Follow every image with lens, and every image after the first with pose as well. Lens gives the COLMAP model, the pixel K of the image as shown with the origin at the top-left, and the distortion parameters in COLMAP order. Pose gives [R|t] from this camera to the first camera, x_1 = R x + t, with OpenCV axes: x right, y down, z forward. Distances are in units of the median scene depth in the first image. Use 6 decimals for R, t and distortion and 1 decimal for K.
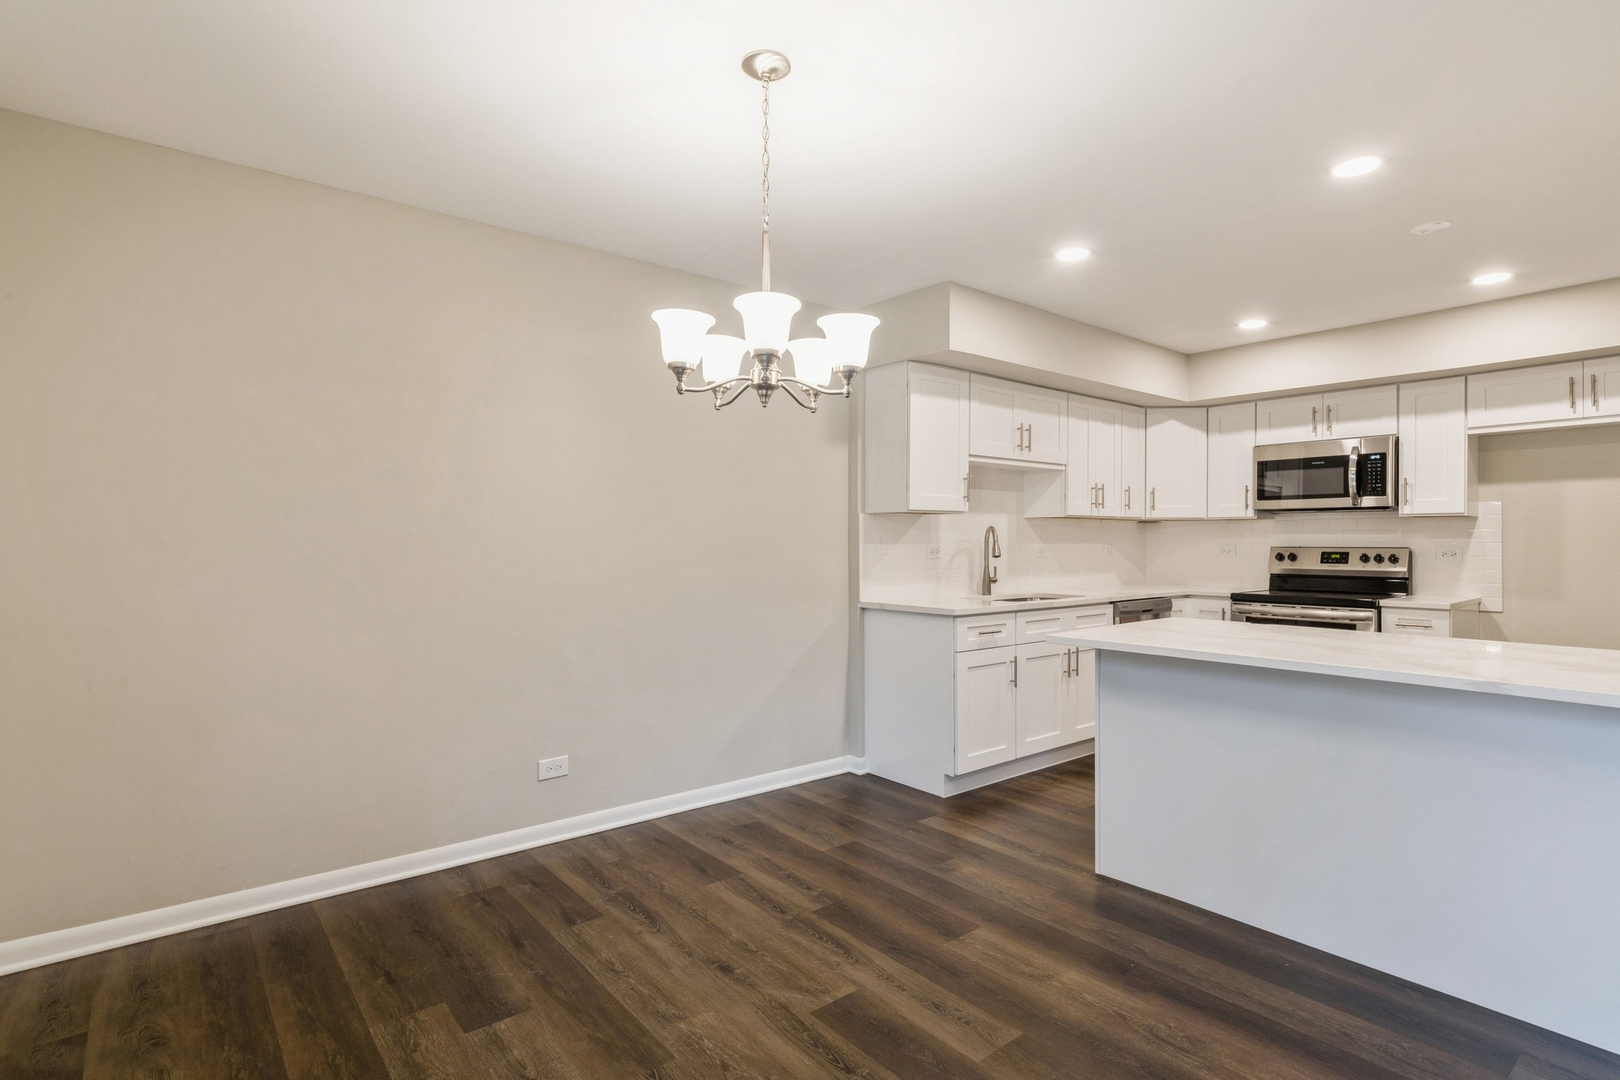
lens RADIAL K [[809.1, 0, 809.6], [0, 809.1, 547.8], [0, 0, 1]] dist [0.000124, -0.000255]
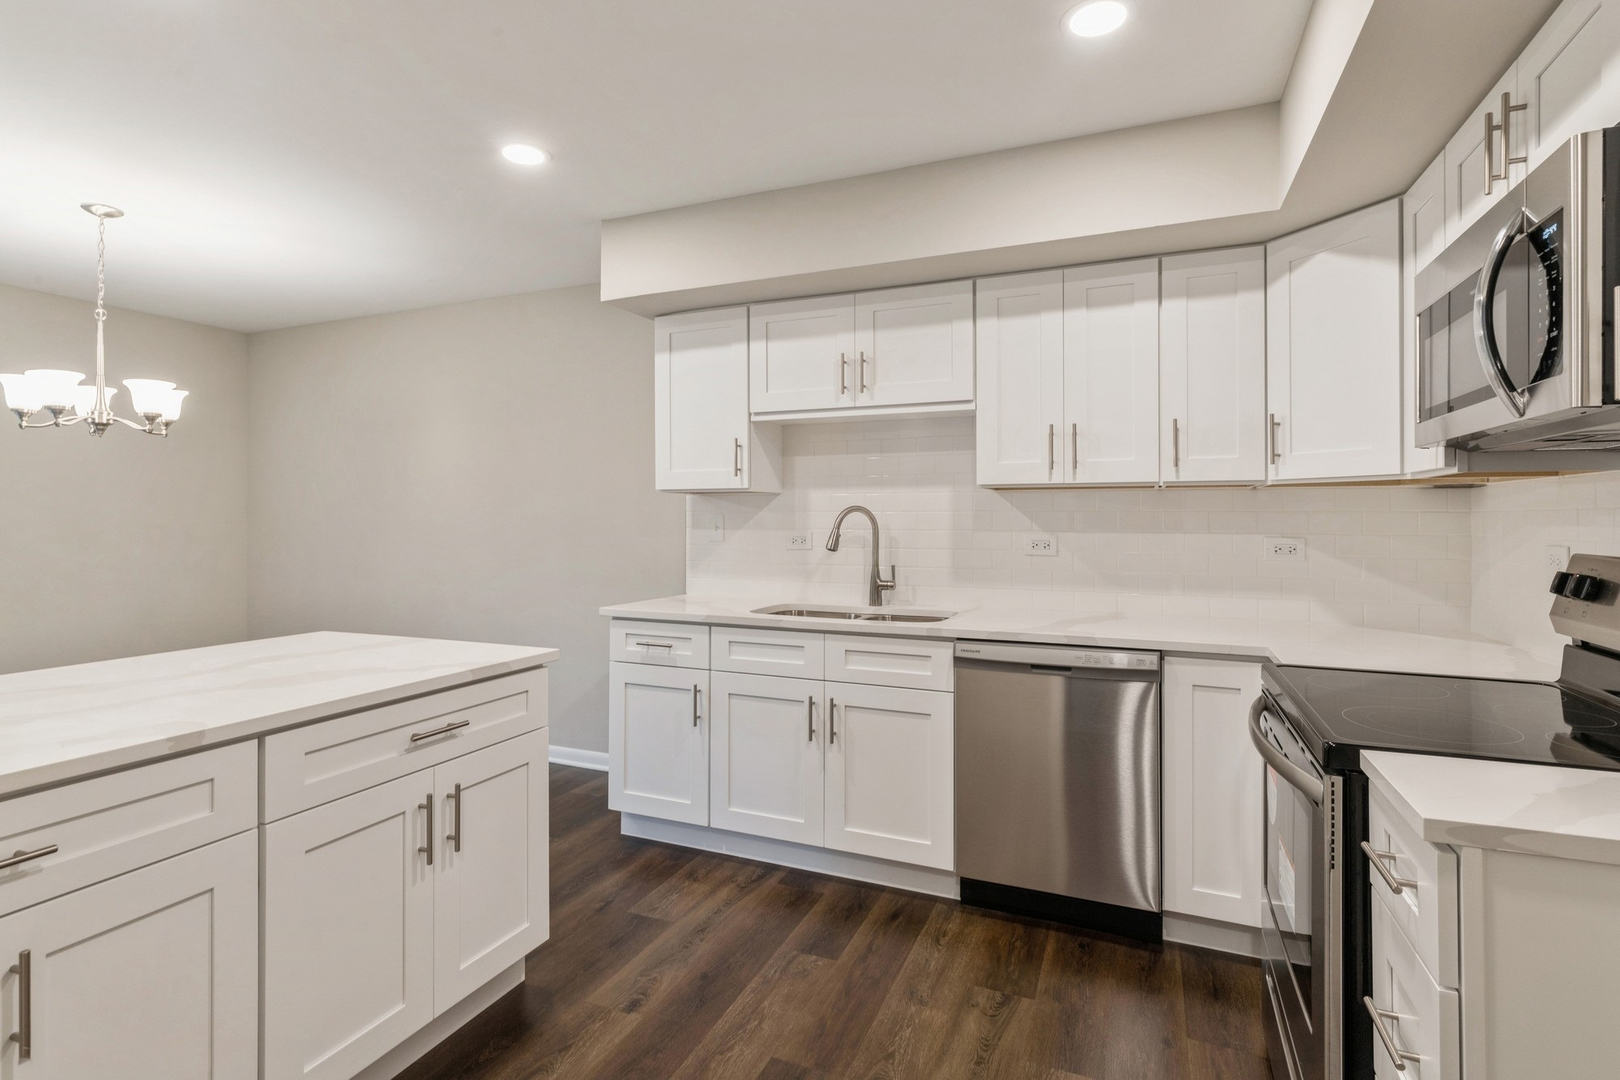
lens RADIAL K [[779.9, 0, 812.3], [0, 779.9, 514.1], [0, 0, 1]] dist [-0.002418, -0.000261]
pose [[0.466714, -0.004527, -0.884397, 0.871714], [-0.010392, 0.999890, -0.010603, -0.013397], [0.884347, 0.014139, 0.466616, 0.712855]]
